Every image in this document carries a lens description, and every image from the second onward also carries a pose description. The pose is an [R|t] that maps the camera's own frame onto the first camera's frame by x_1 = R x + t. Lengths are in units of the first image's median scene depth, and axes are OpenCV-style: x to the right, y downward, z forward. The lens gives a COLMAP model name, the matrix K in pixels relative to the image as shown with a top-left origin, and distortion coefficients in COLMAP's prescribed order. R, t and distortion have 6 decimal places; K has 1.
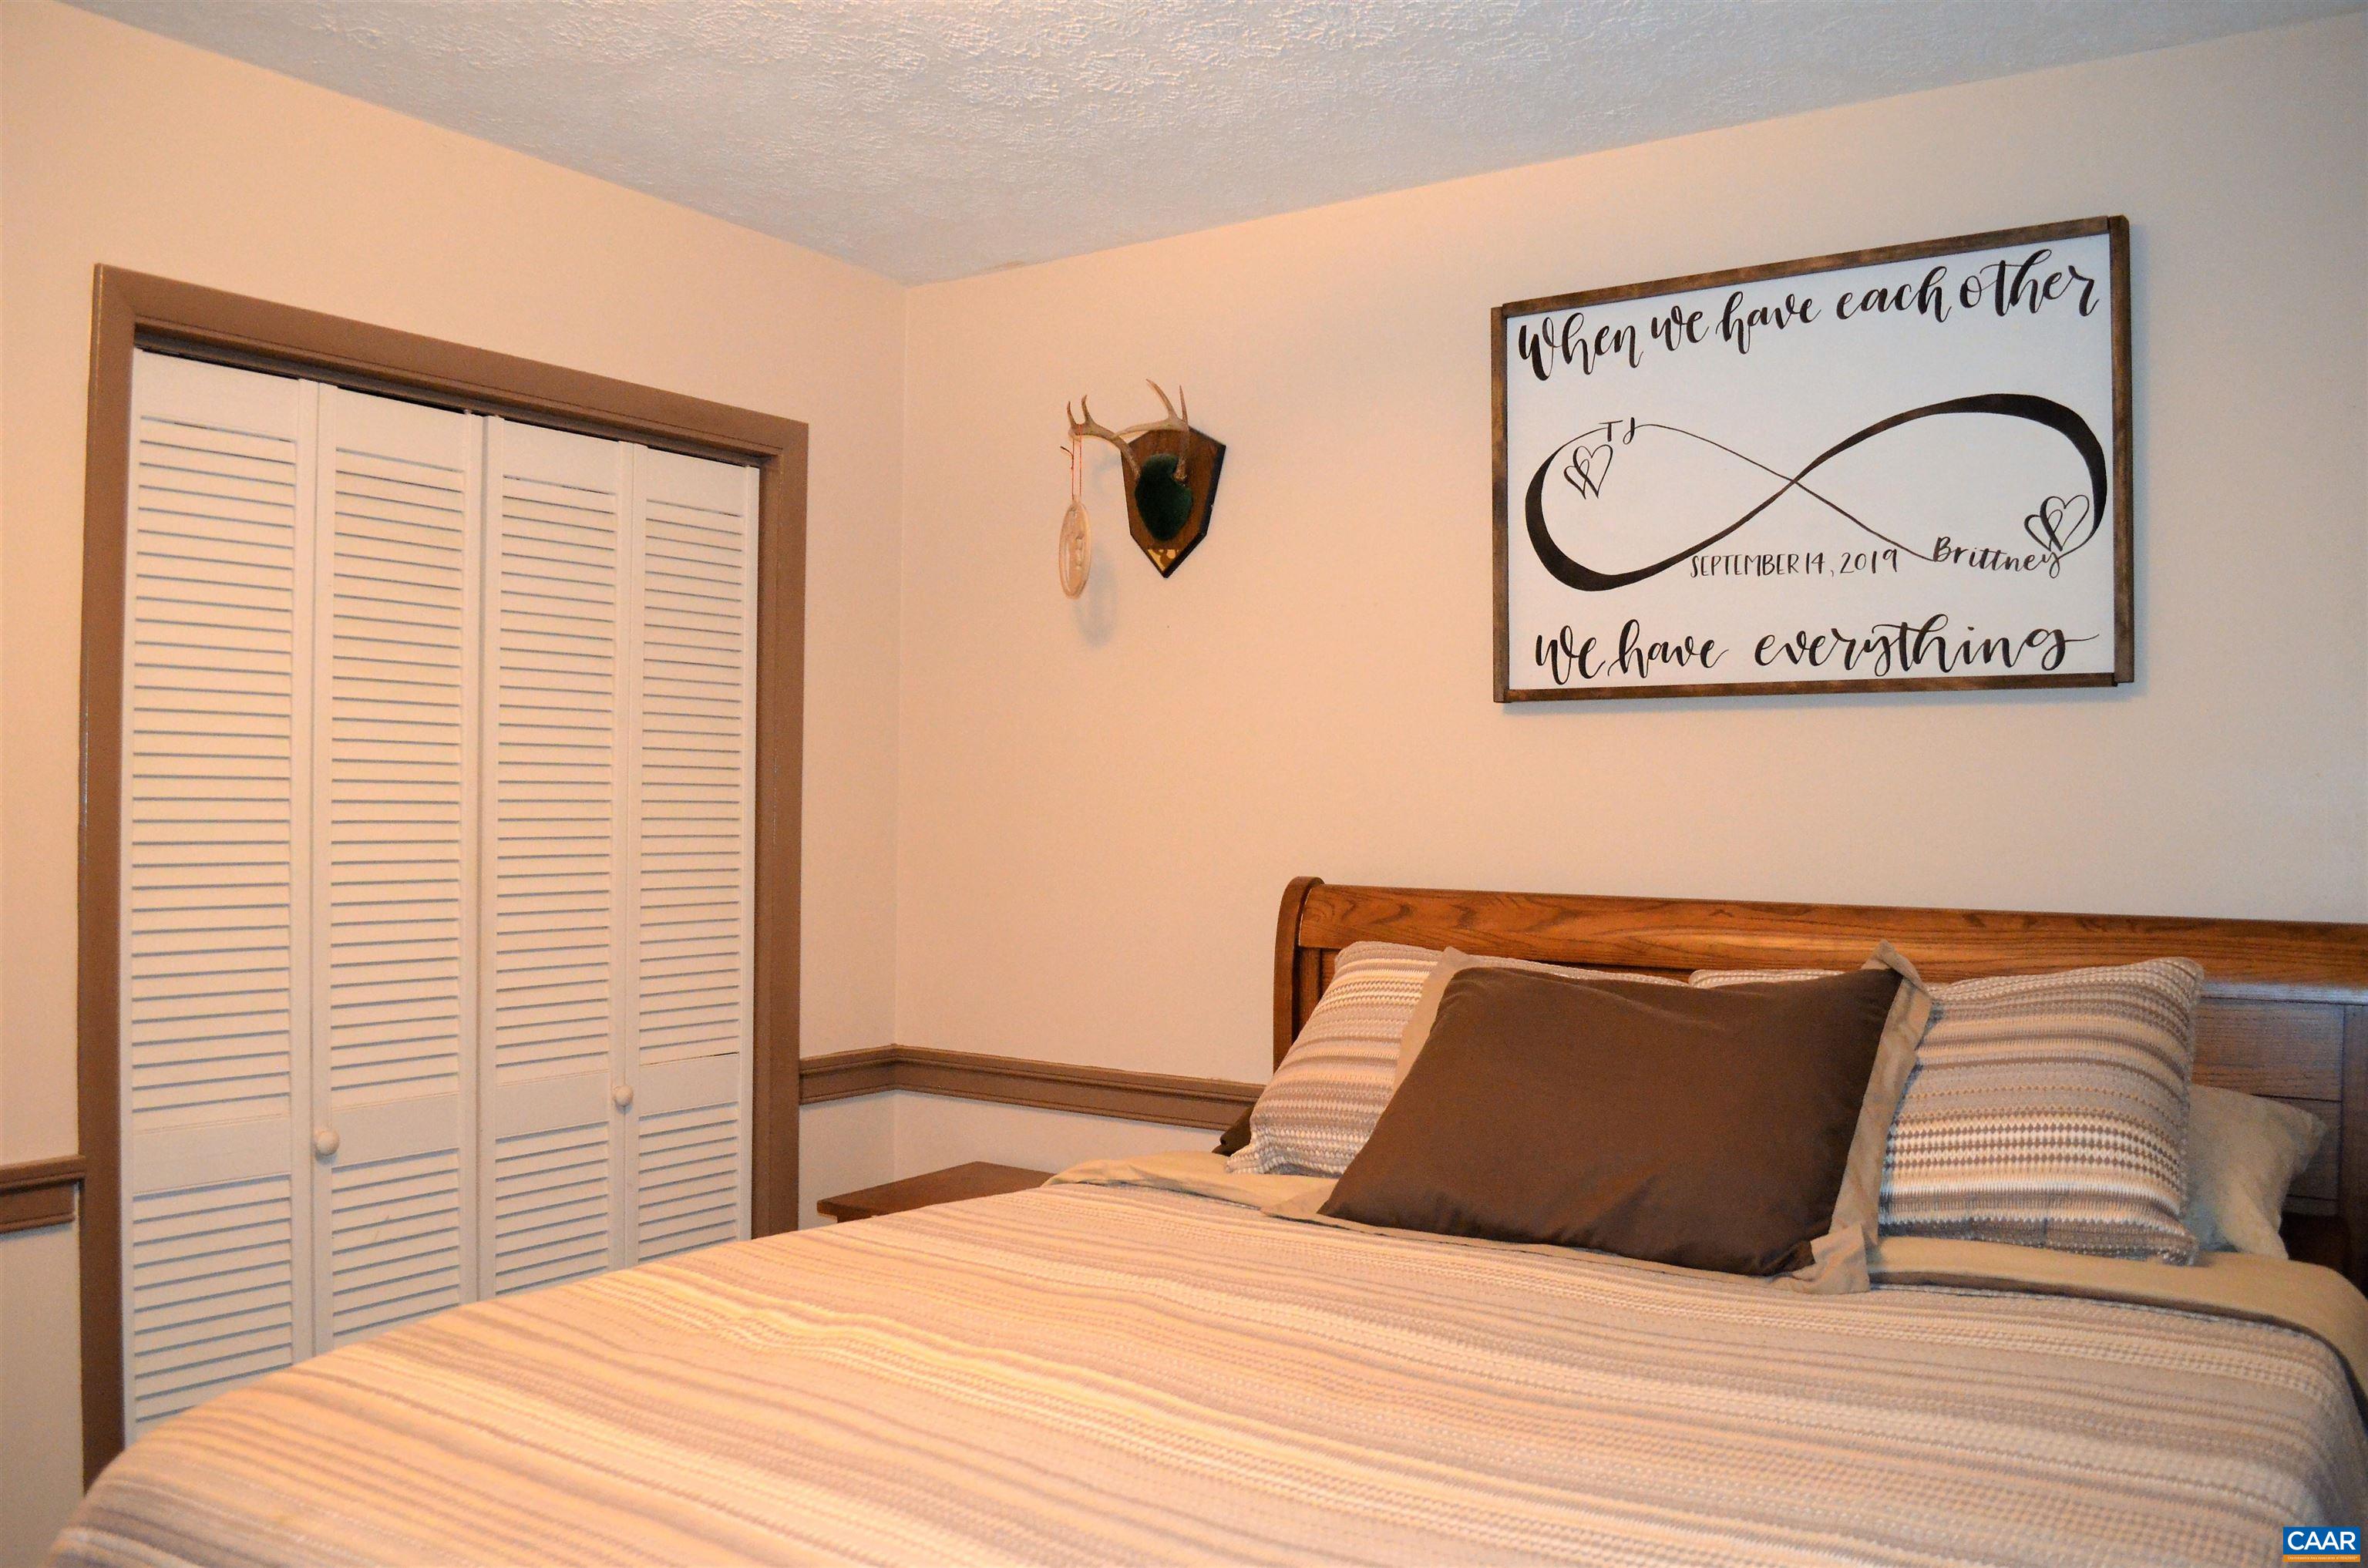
lens RADIAL K [[1863.2, 0, 1180.8], [0, 1863.2, 799.9], [0, 0, 1]] dist [-0.081529, 0.005188]
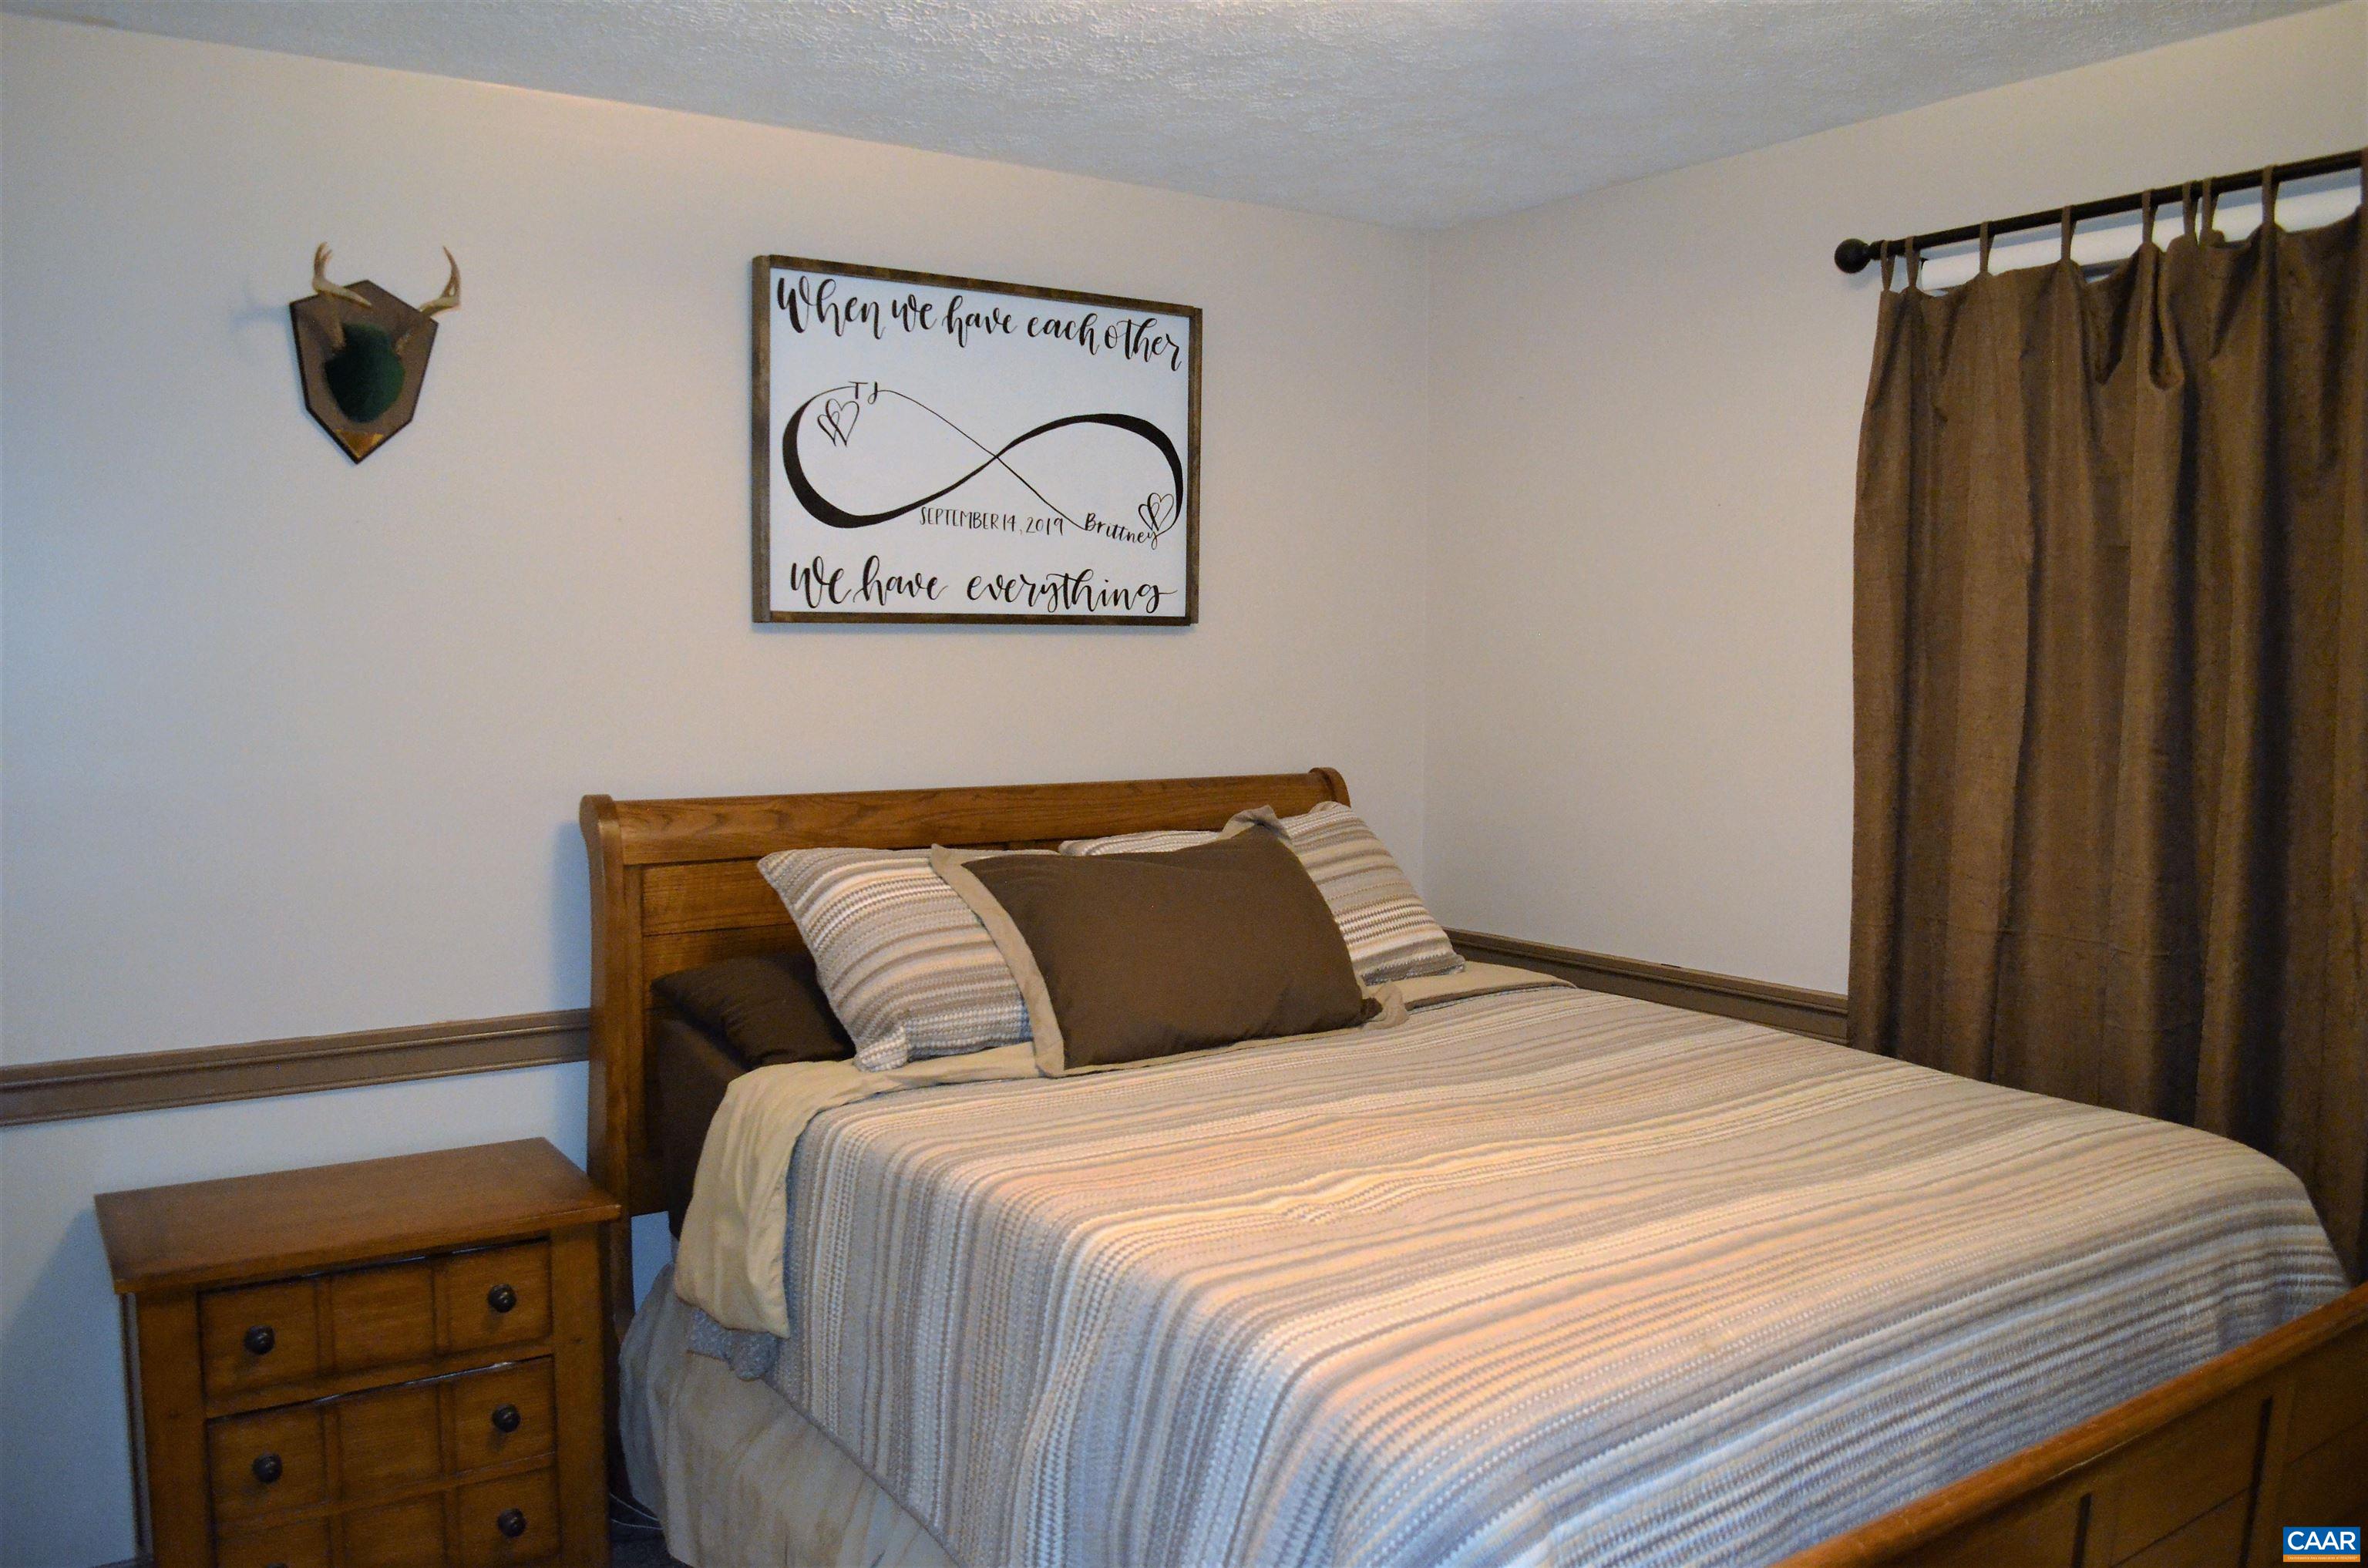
lens RADIAL K [[1863.2, 0, 1180.8], [0, 1863.2, 799.9], [0, 0, 1]] dist [-0.081529, 0.005188]
pose [[0.356966, -0.081542, 0.930552, -0.842656], [-0.002444, 0.996098, 0.088224, -0.049752], [-0.934114, -0.033767, 0.355374, 0.414986]]
